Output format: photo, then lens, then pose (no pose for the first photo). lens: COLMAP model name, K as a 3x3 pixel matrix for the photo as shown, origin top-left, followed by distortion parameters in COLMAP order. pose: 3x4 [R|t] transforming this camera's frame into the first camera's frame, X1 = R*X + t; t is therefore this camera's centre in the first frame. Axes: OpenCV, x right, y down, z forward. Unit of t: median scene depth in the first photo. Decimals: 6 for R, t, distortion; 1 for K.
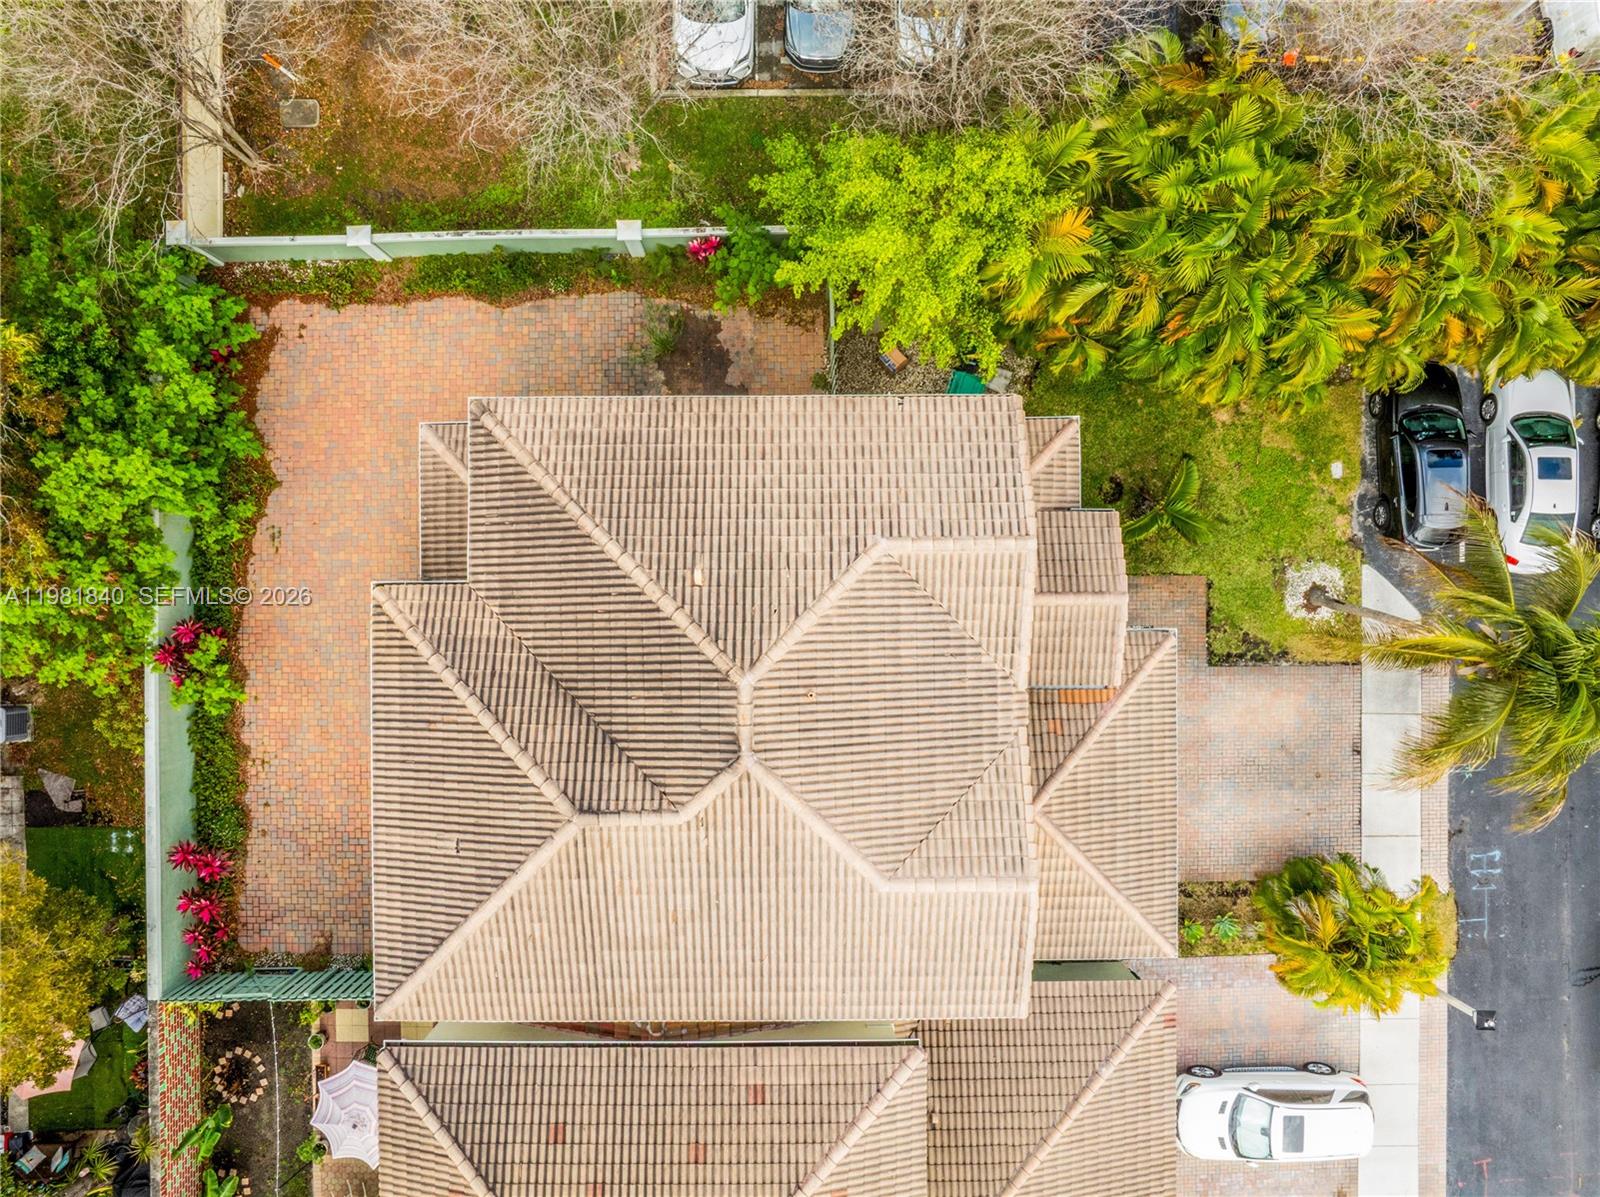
lens RADIAL K [[1122.3, 0, 800.0], [0, 1122.3, 598.5], [0, 0, 1]] dist [-0.048889, 0.003971]
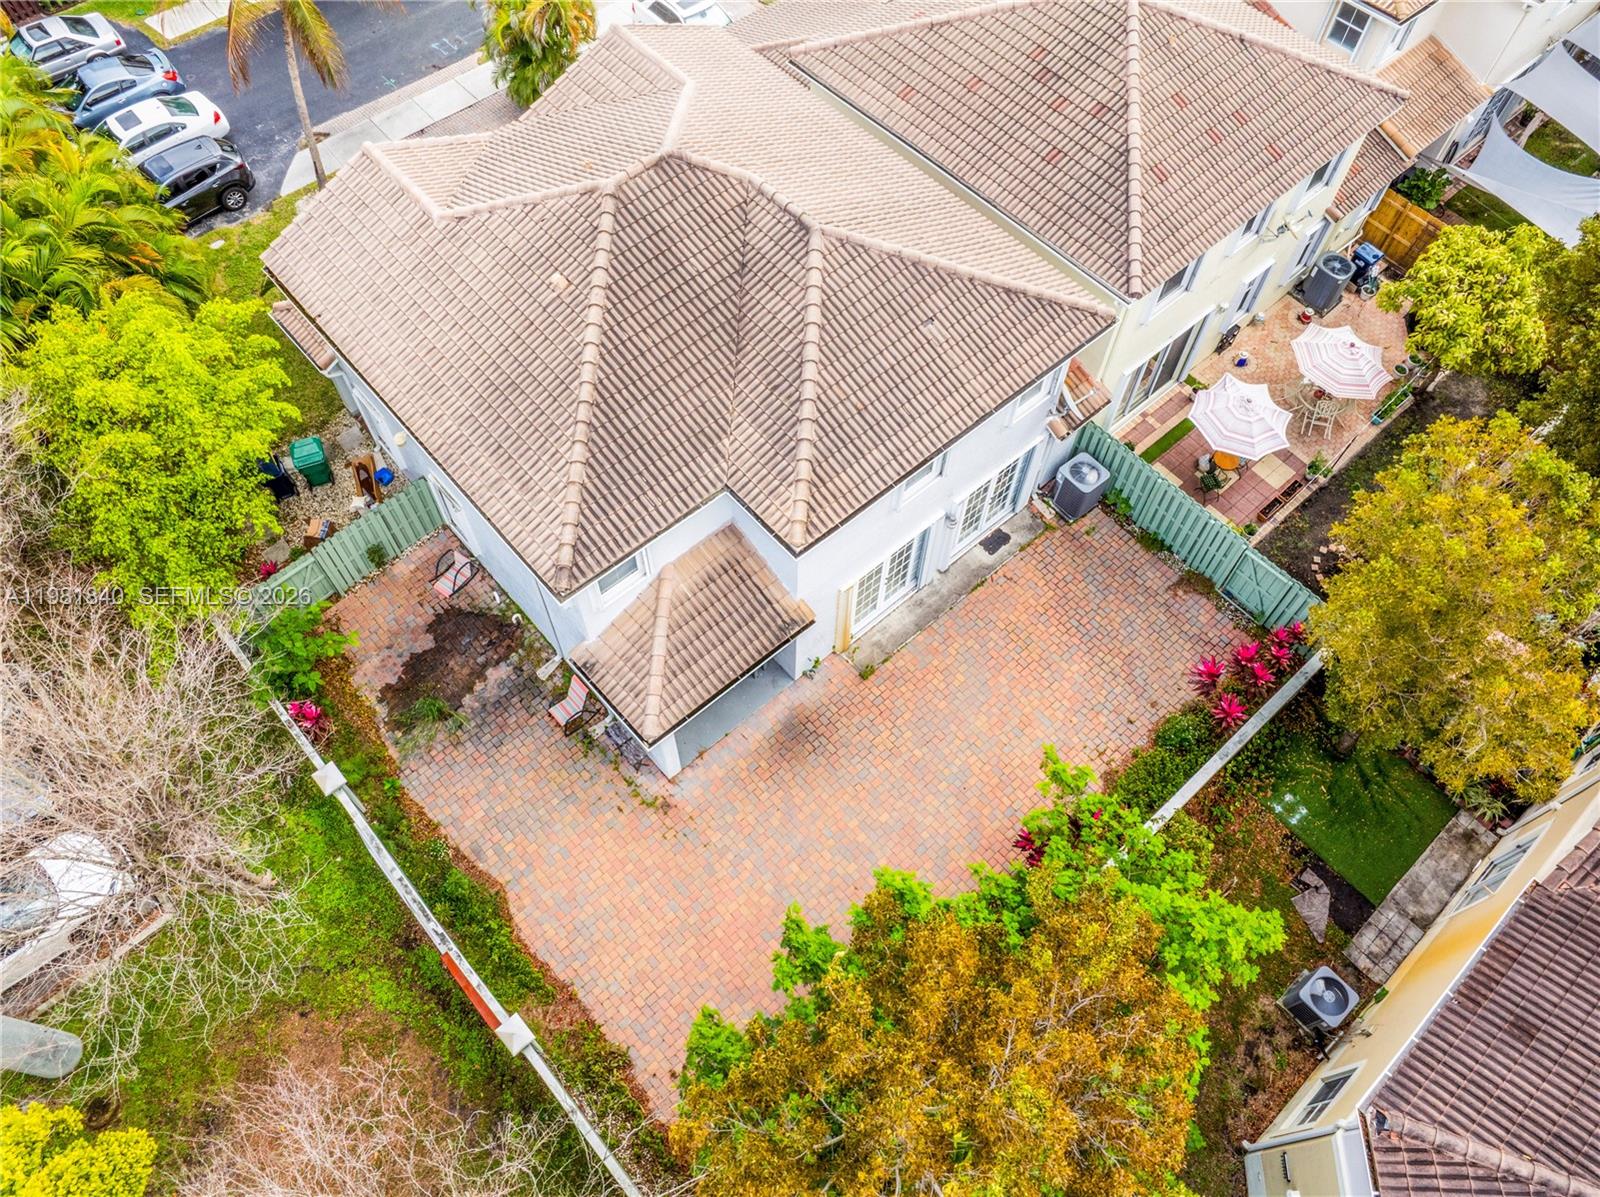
lens RADIAL K [[1122.3, 0, 800.0], [0, 1122.3, 598.5], [0, 0, 1]] dist [-0.048889, 0.003971]
pose [[-0.655418, -0.662089, 0.363407, -0.757181], [0.754914, -0.559589, 0.342002, -0.345647], [-0.023077, 0.498495, 0.866585, 0.256148]]
